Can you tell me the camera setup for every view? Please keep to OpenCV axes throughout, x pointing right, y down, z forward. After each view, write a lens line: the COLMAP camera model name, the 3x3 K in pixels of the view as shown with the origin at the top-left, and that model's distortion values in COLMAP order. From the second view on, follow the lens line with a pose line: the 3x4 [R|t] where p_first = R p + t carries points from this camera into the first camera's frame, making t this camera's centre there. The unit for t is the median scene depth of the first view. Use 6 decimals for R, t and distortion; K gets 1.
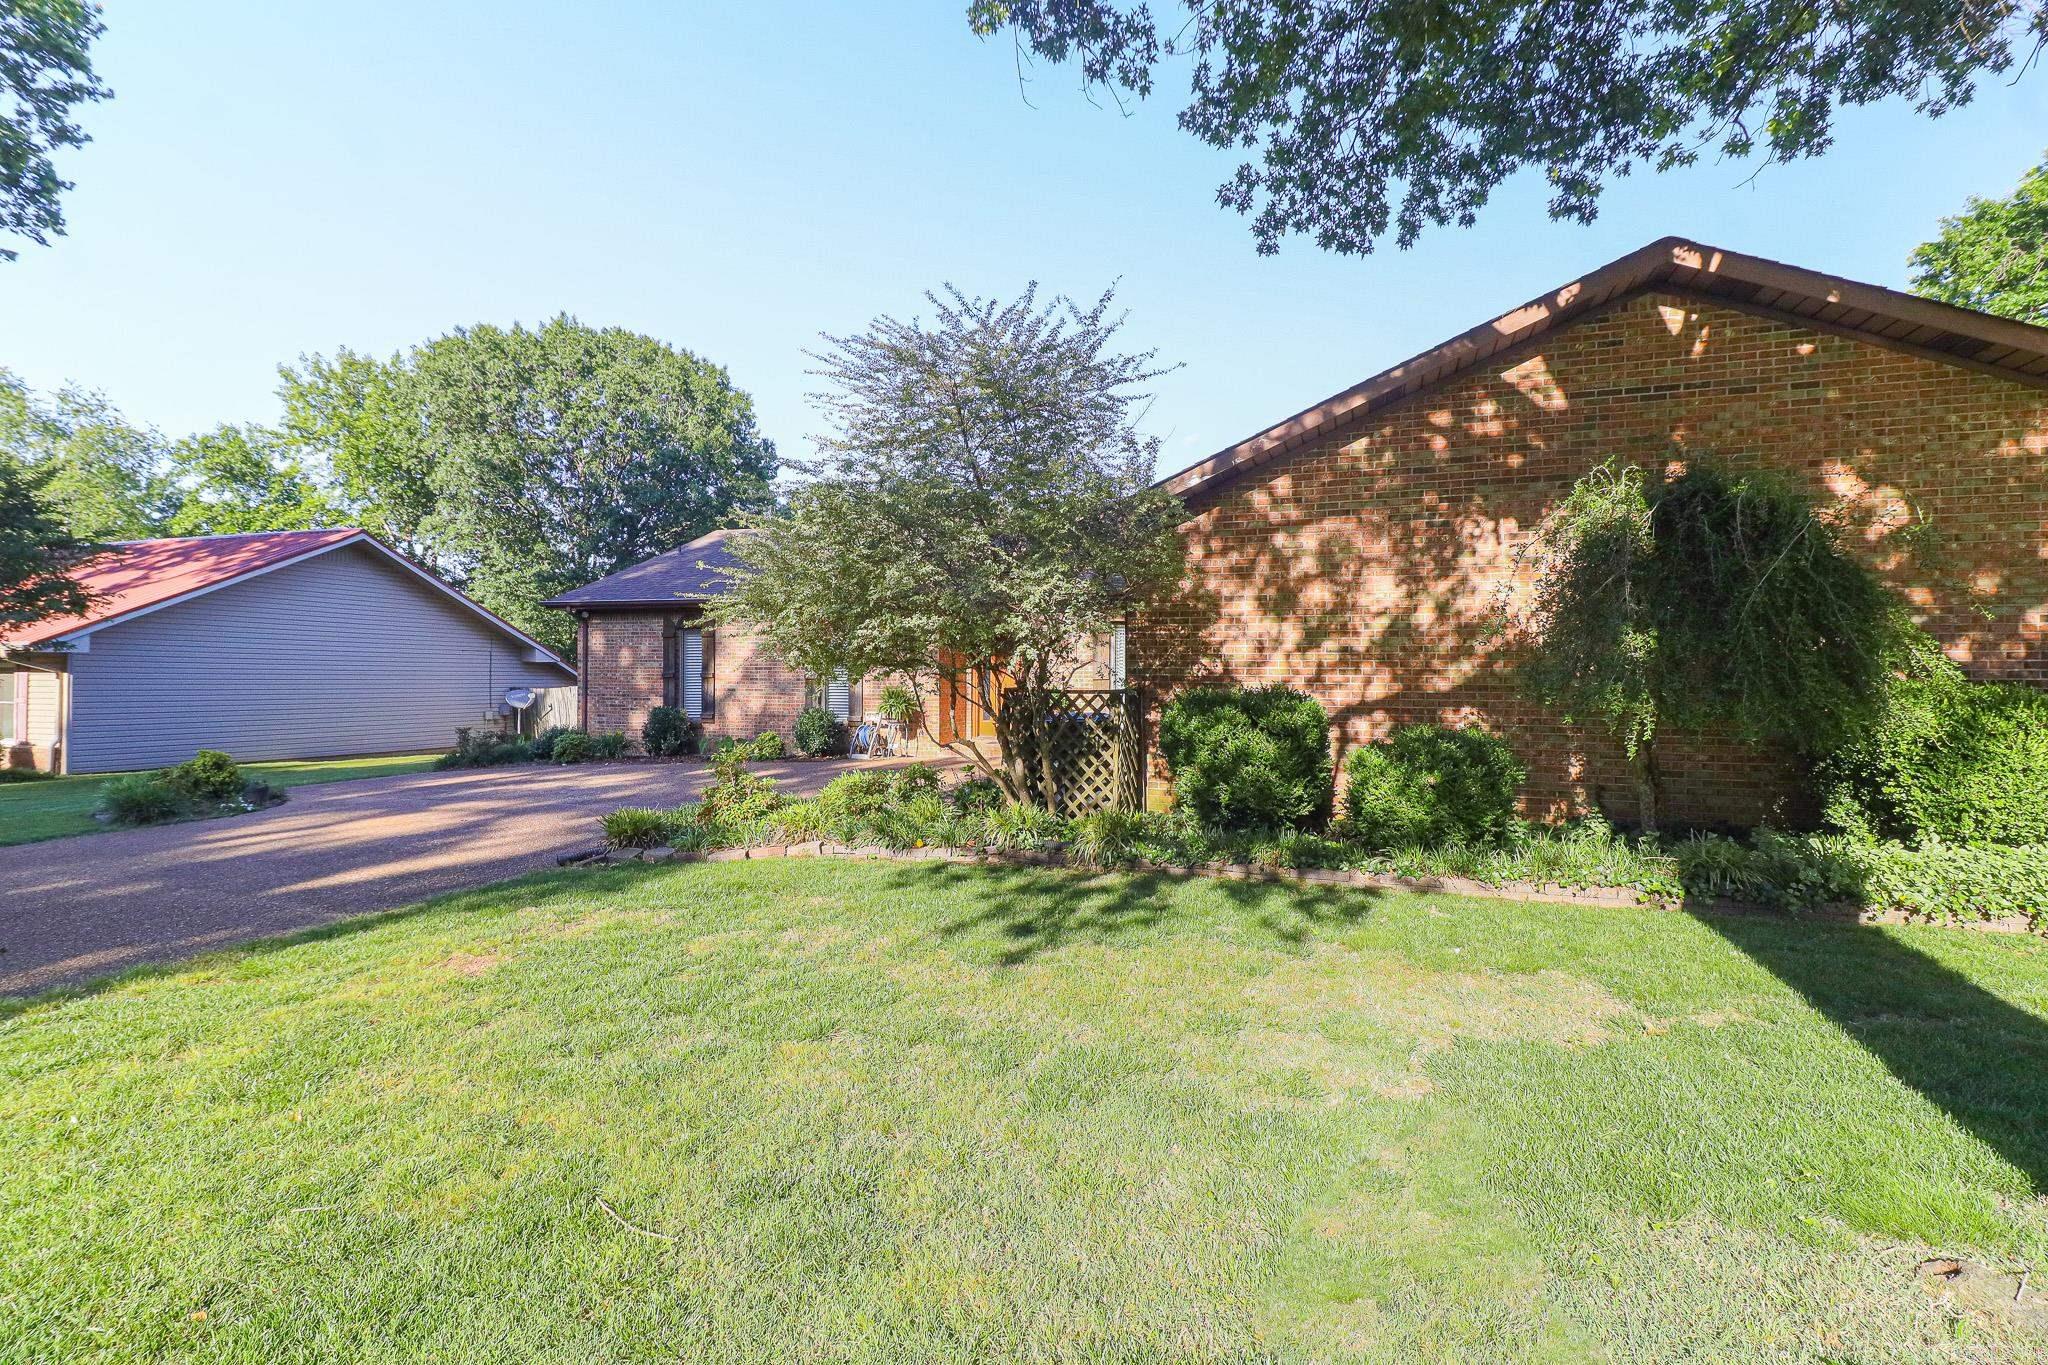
lens RADIAL K [[950.1, 0, 1015.6], [0, 950.1, 677.6], [0, 0, 1]] dist [0.004842, -0.008034]
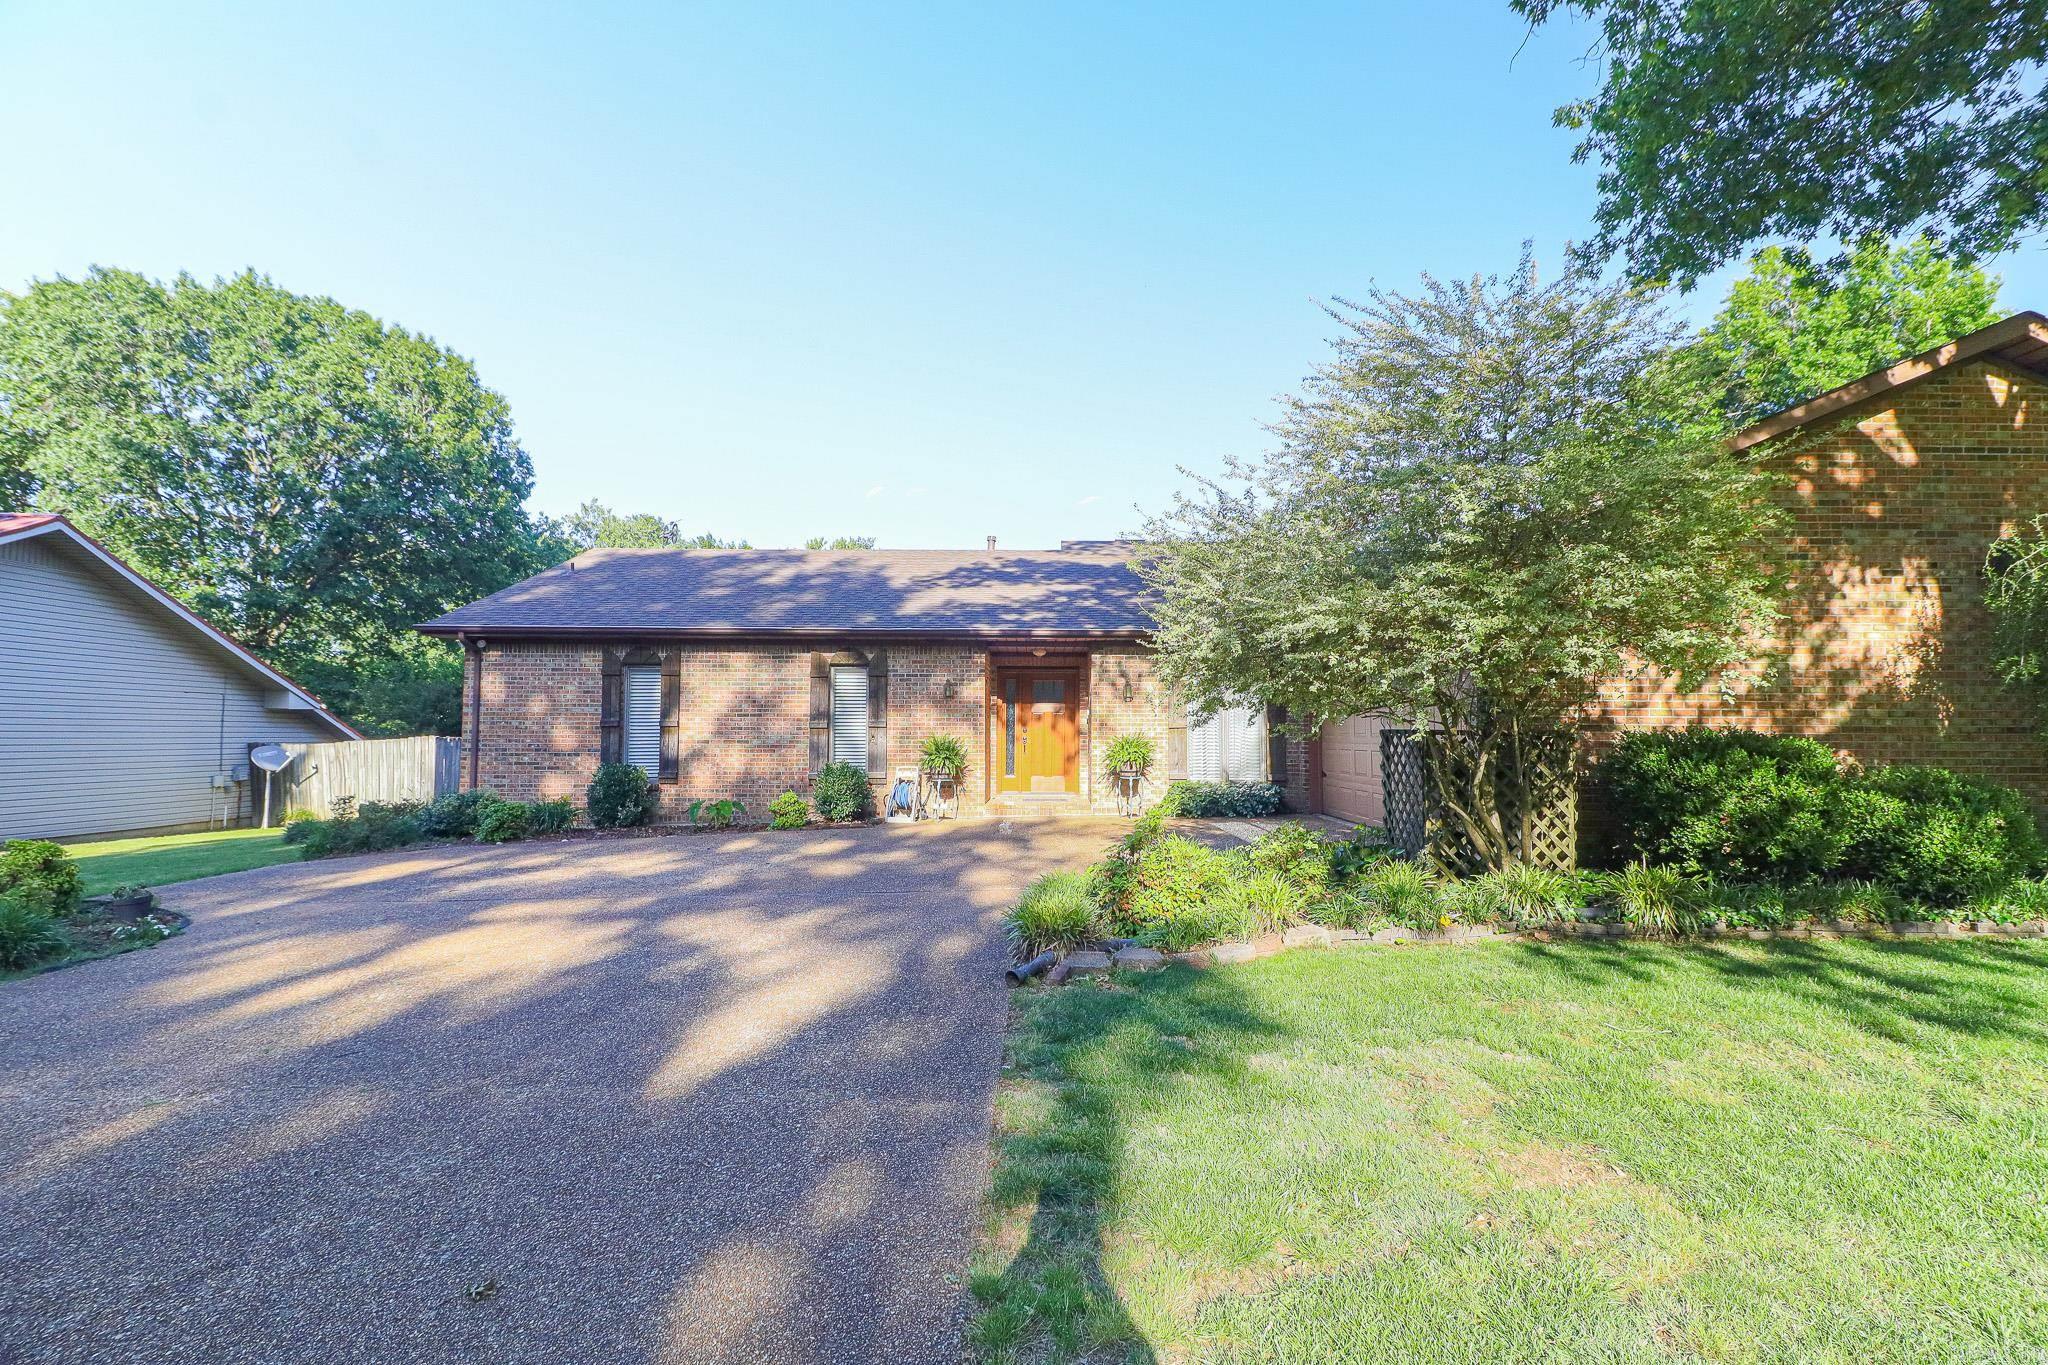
lens RADIAL K [[950.1, 0, 1036.5], [0, 950.1, 693.8], [0, 0, 1]] dist [0.004842, -0.008034]
pose [[0.945437, 0.008130, 0.325704, -0.595999], [0.004282, 0.999292, -0.037371, 0.005593], [-0.325777, 0.036726, 0.944733, 0.301195]]
